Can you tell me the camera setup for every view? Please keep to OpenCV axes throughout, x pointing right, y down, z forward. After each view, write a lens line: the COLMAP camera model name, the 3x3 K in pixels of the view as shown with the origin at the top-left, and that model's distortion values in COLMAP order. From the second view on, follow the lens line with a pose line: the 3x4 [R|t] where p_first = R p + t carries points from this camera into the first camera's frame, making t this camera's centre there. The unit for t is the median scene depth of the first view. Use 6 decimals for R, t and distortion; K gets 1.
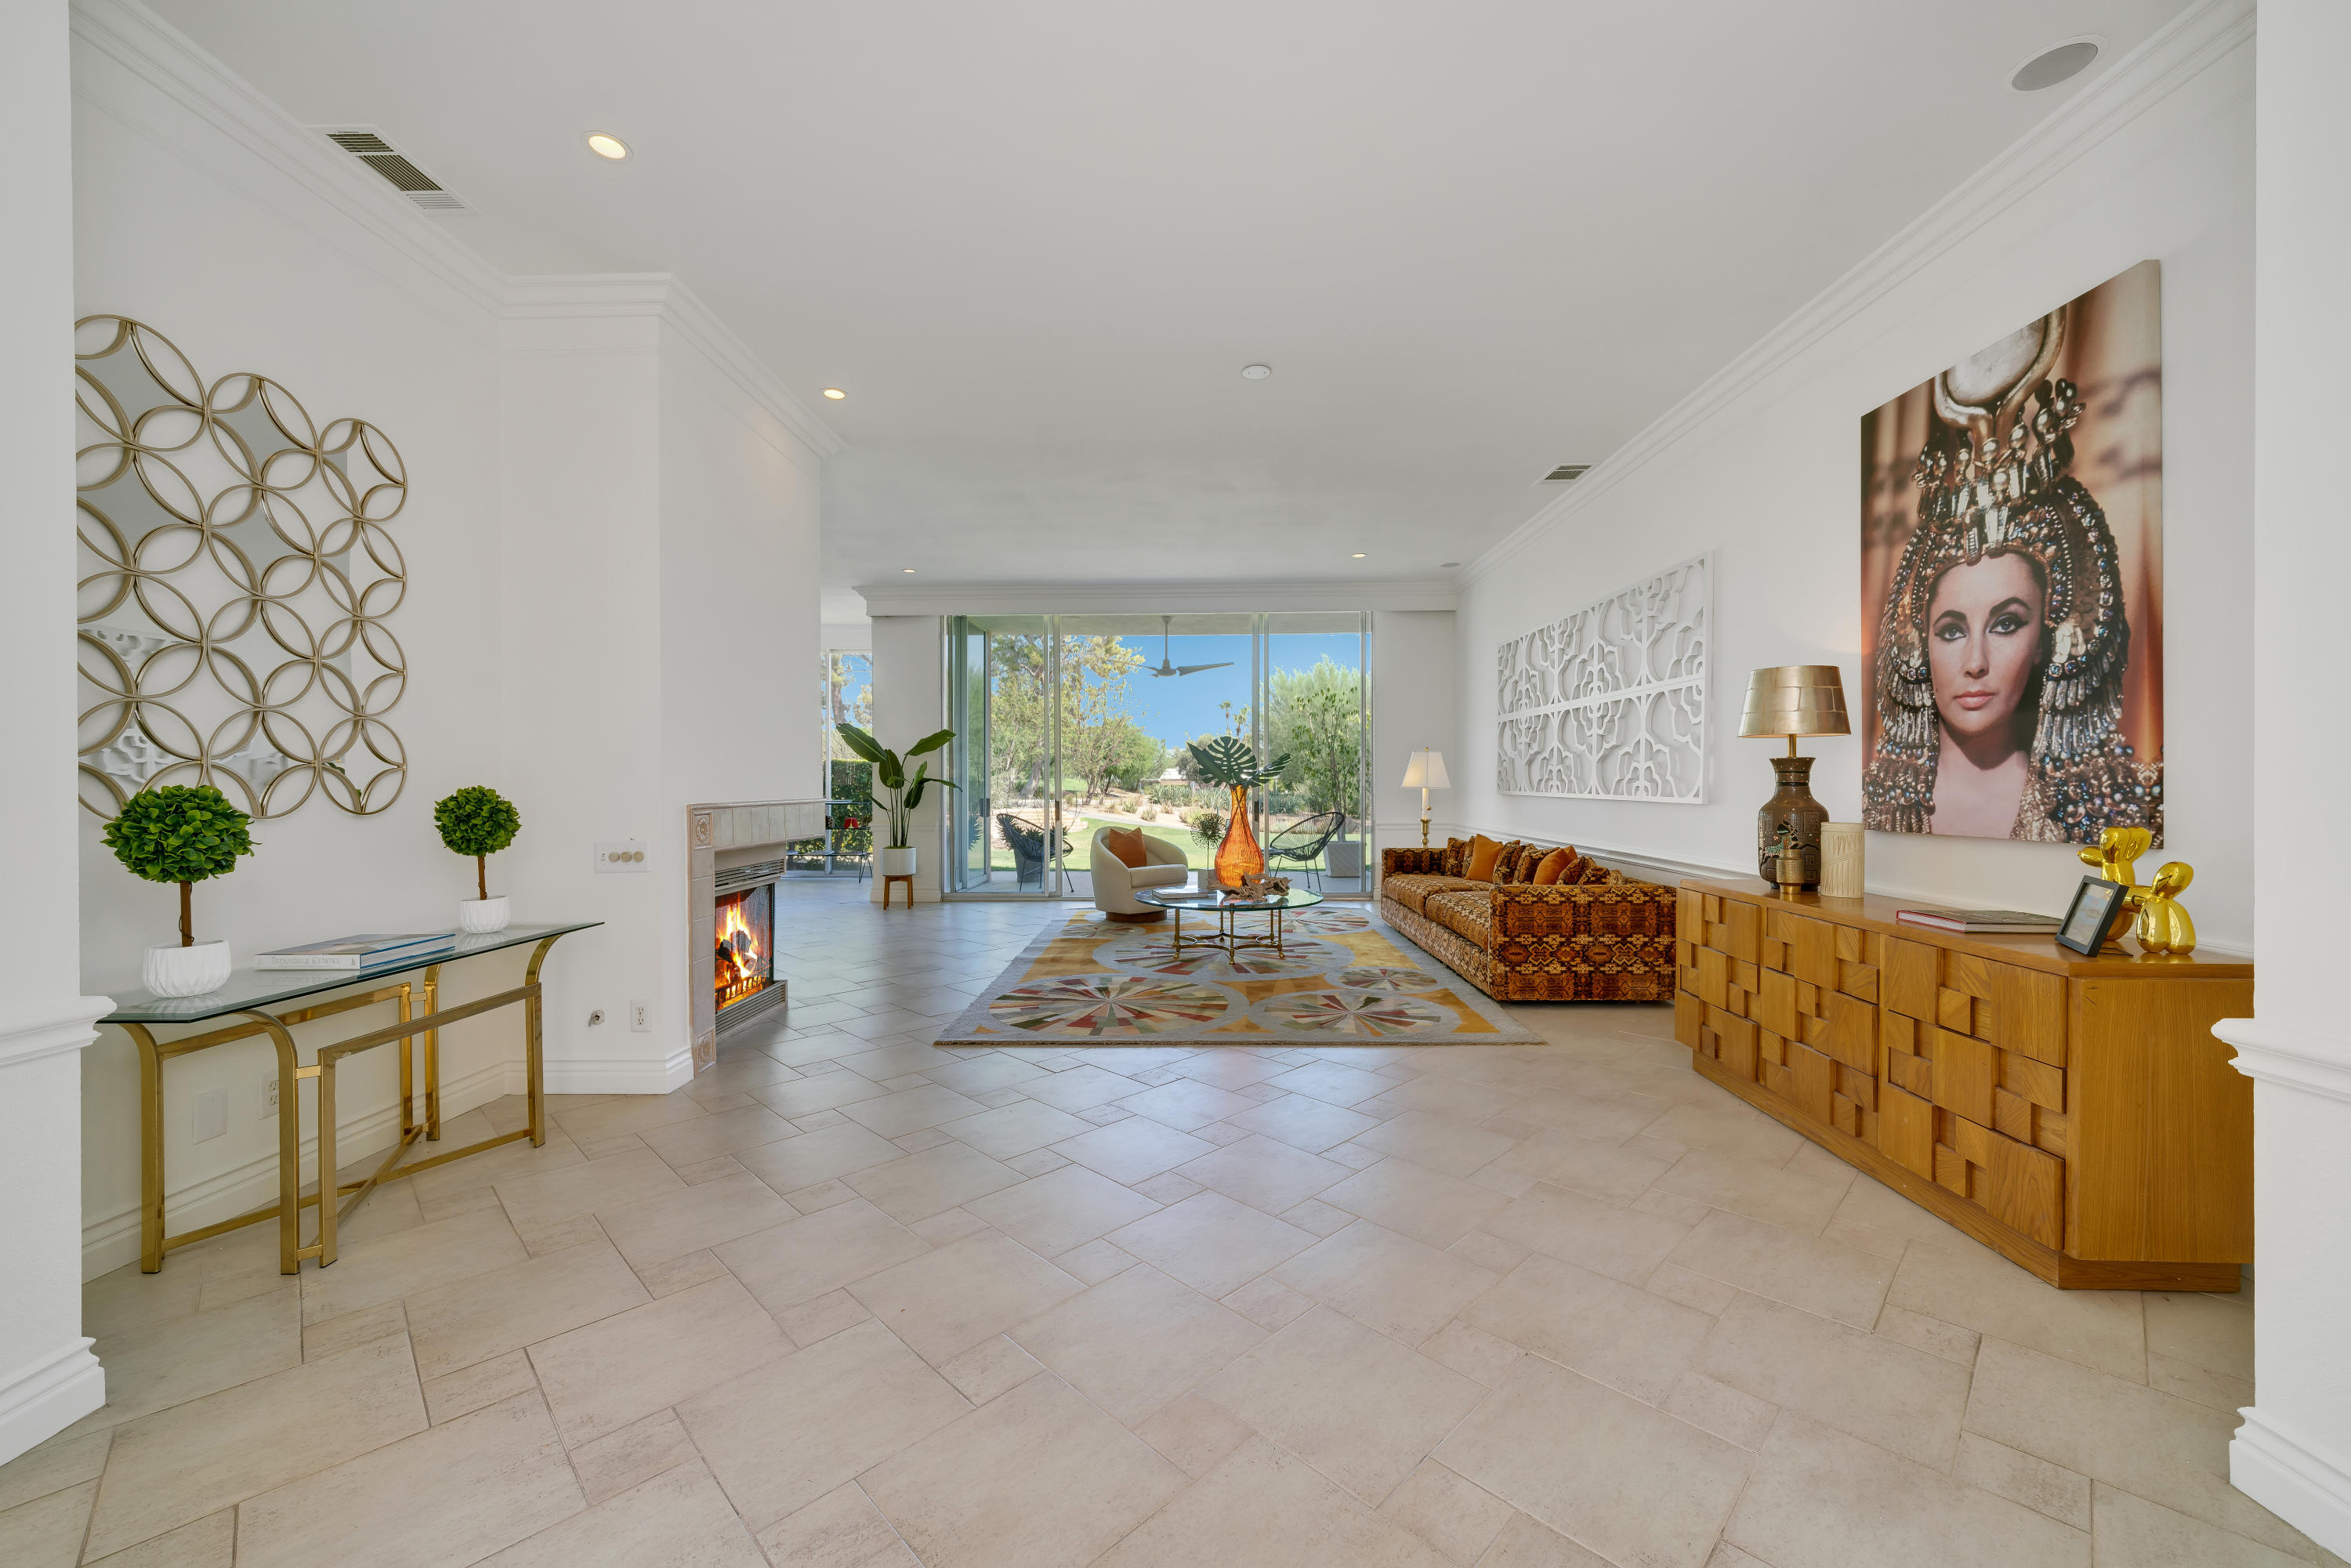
lens RADIAL K [[906.2, 0, 1175.5], [0, 906.2, 784.0], [0, 0, 1]] dist [-0.000431, -0.000064]
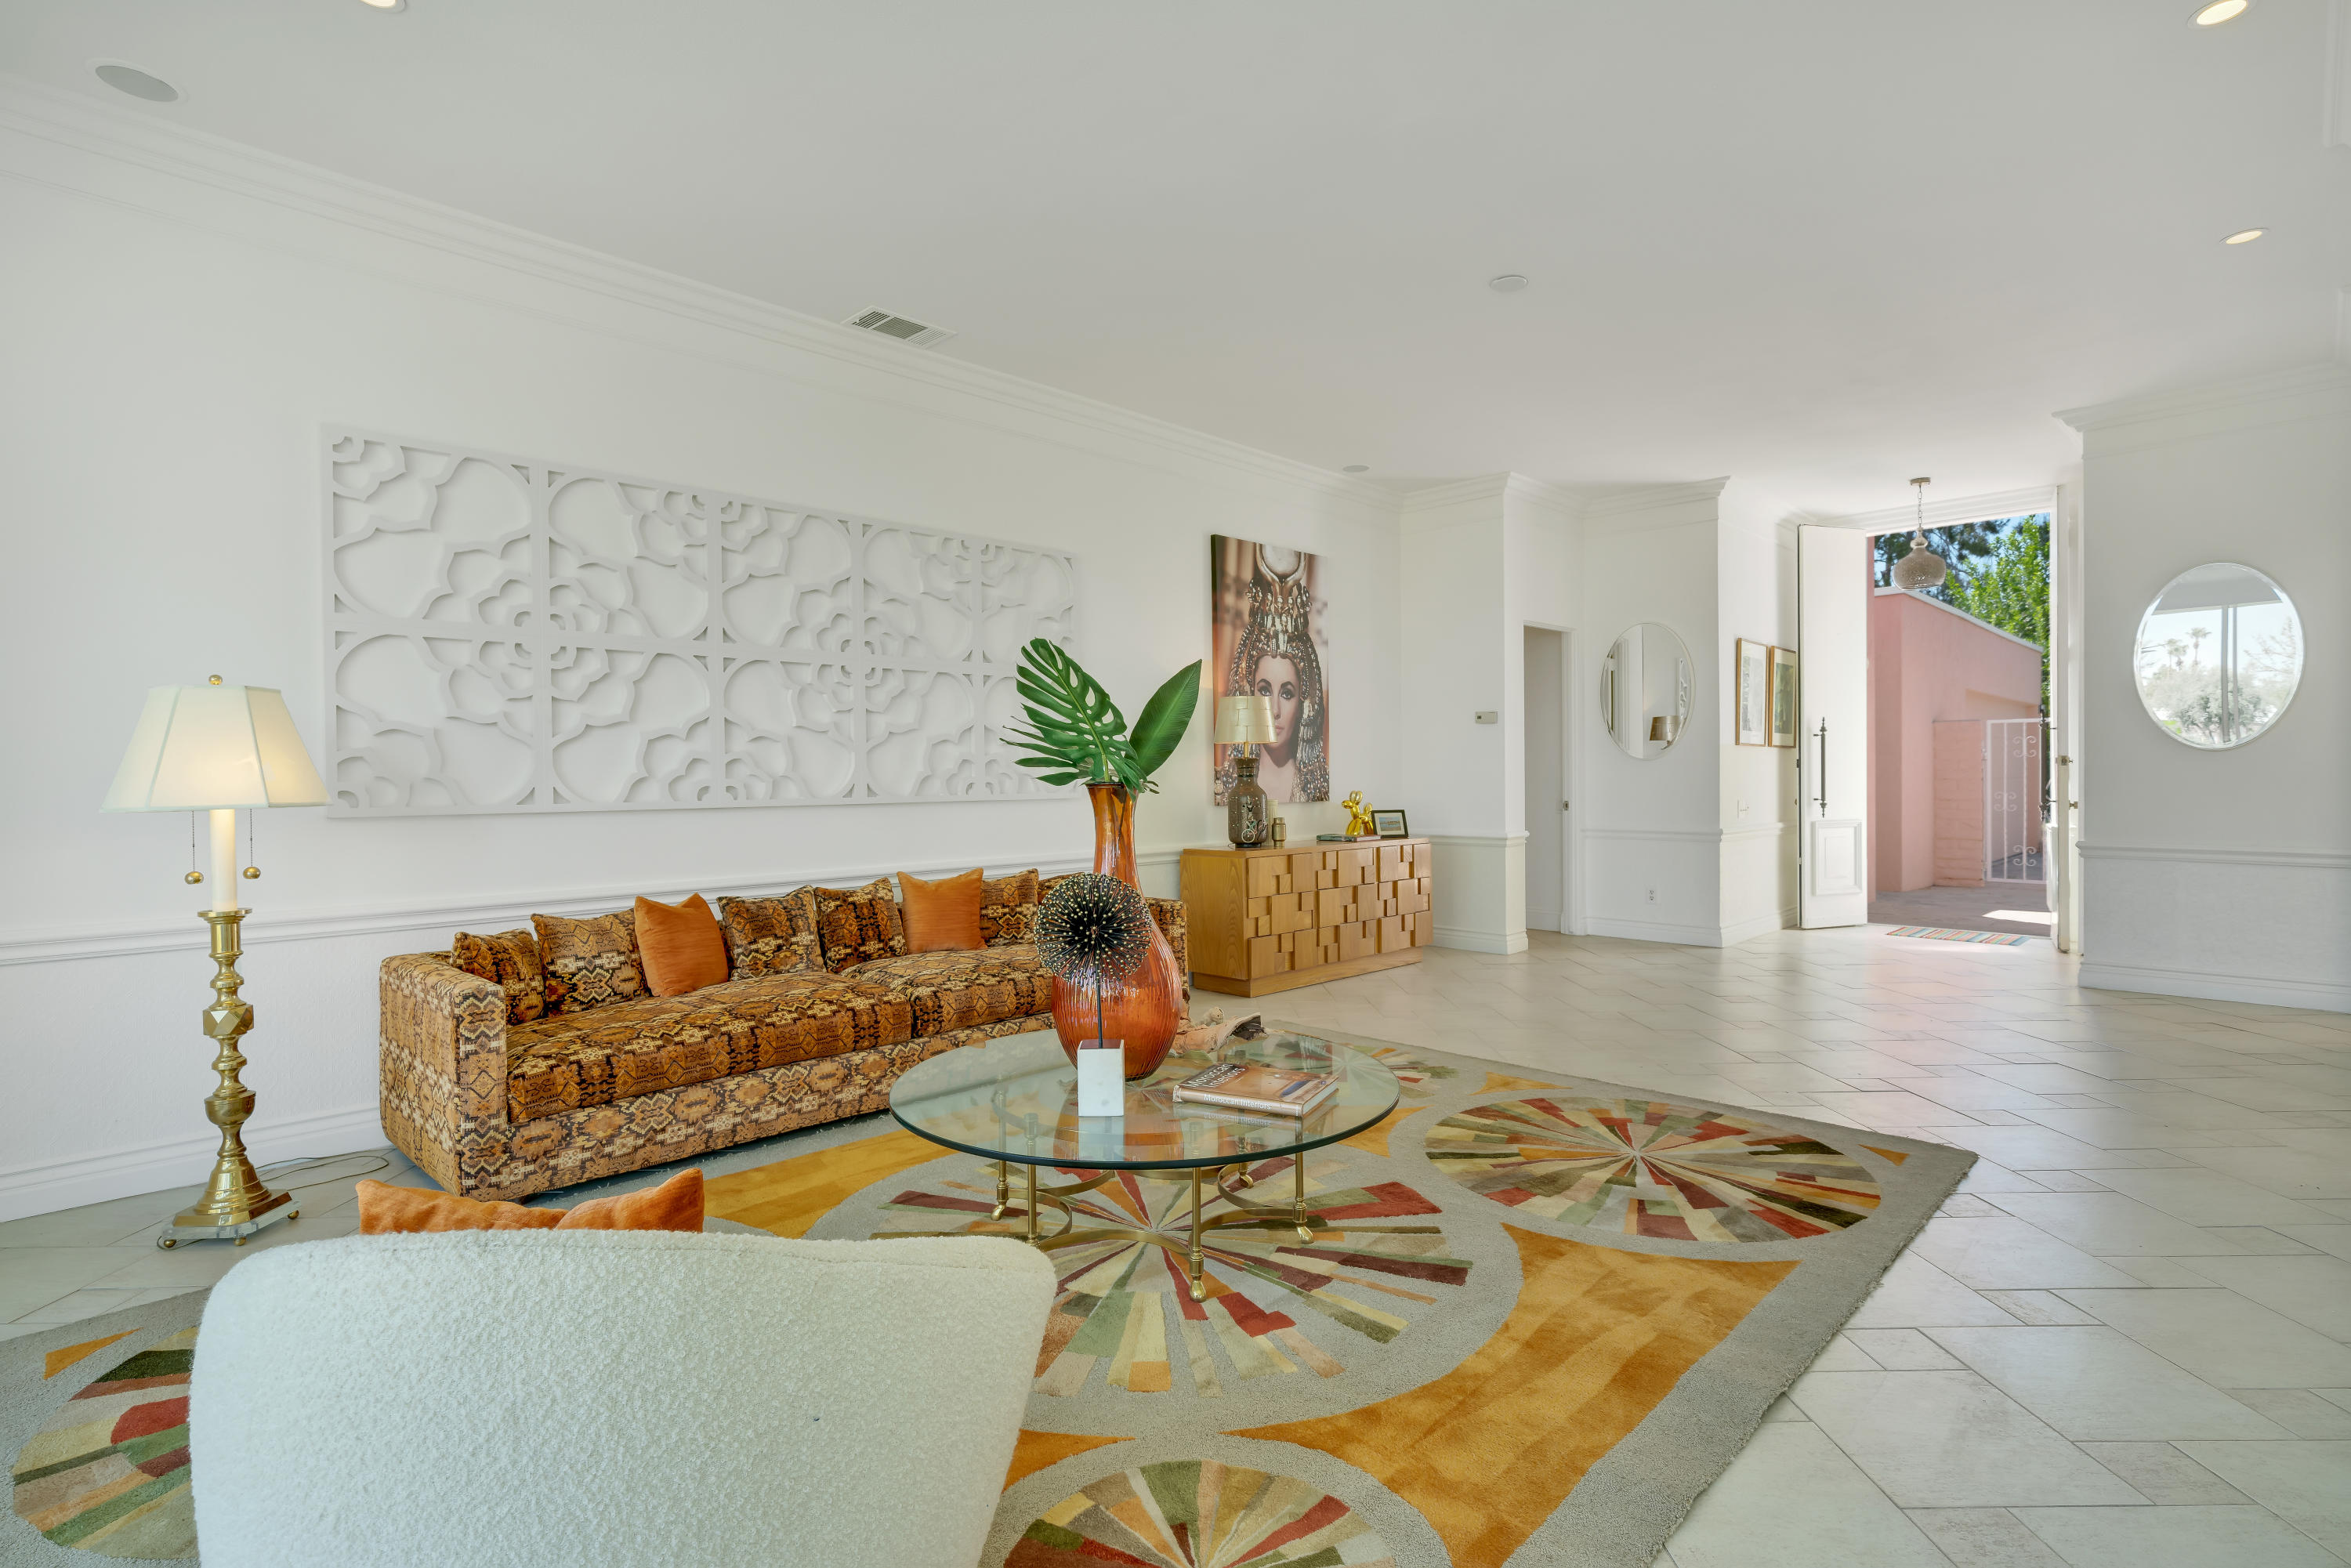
lens RADIAL K [[1123.7, 0, 1175.0], [0, 1123.7, 791.1], [0, 0, 1]] dist [-0.000587, 0.000064]
pose [[-0.713865, -0.000167, 0.700284, -0.540301], [0.013512, 0.999811, 0.014012, -0.001963], [-0.700153, 0.019465, -0.713727, 2.523146]]
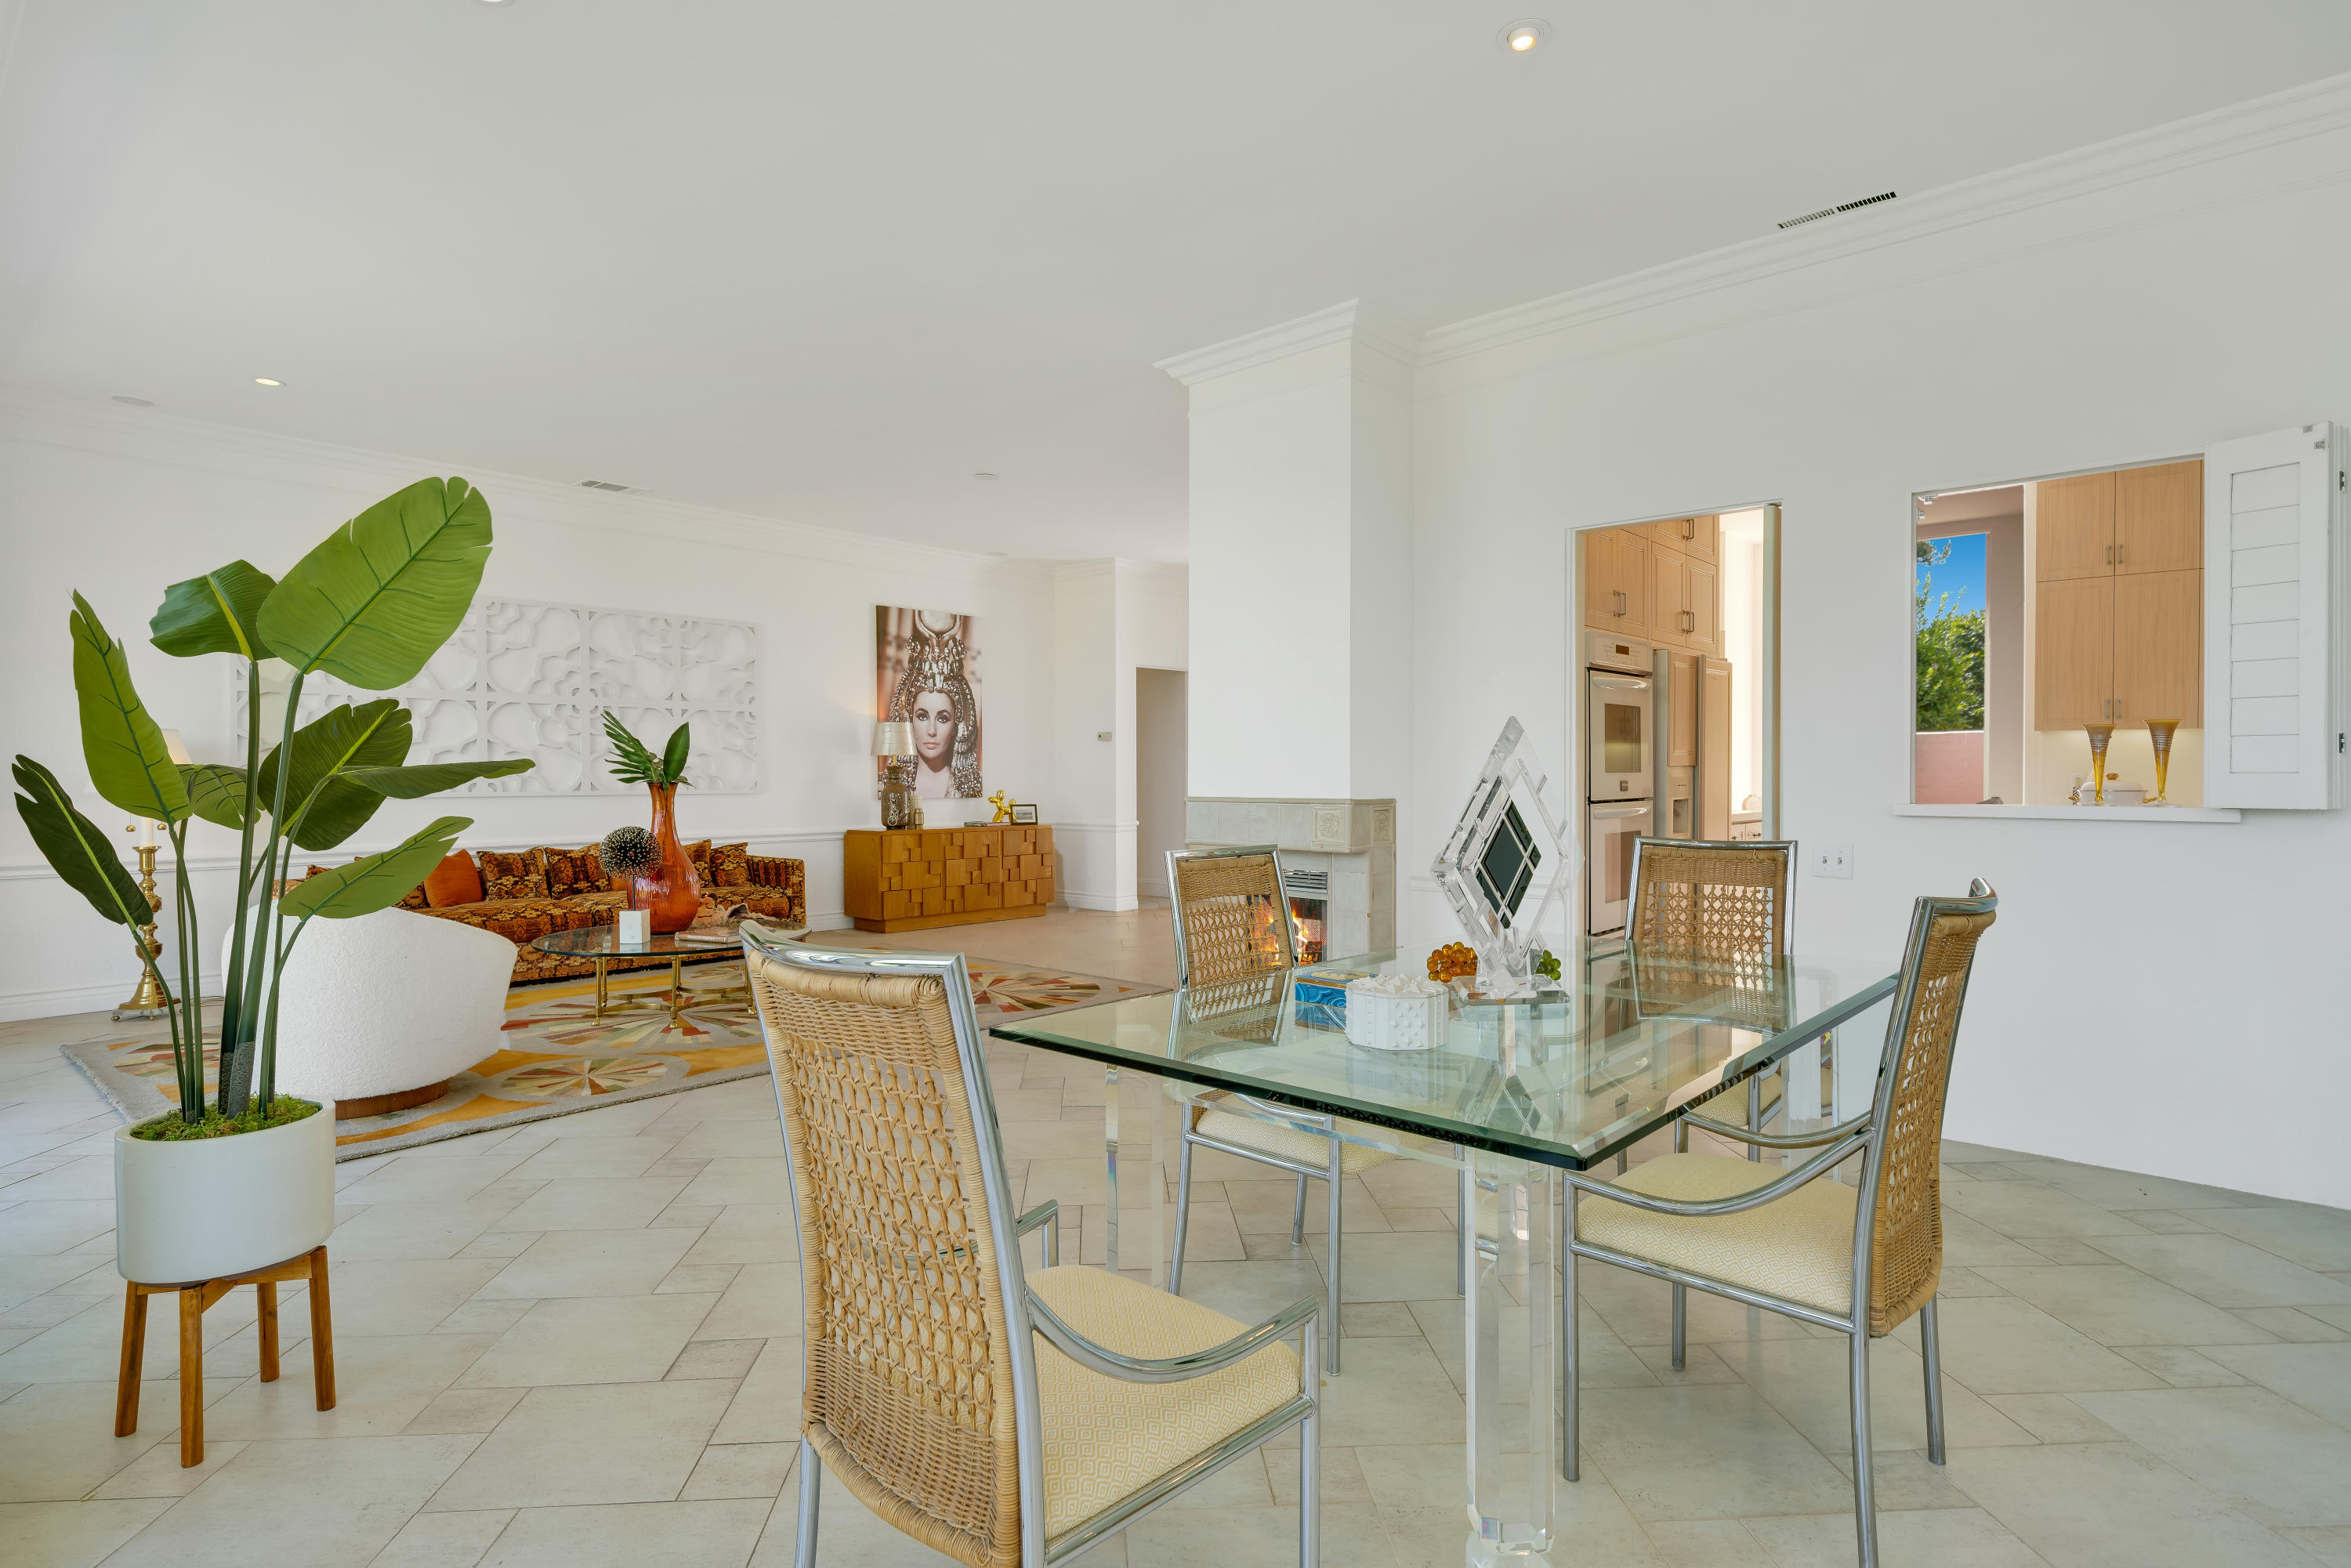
lens RADIAL K [[1204.9, 0, 1185.7], [0, 1204.9, 788.8], [0, 0, 1]] dist [0.000201, -0.000058]
pose [[-0.752103, -0.002370, 0.659042, -1.727109], [0.006240, 0.999923, 0.010718, -0.001467], [-0.659016, 0.012173, -0.752030, 2.787445]]
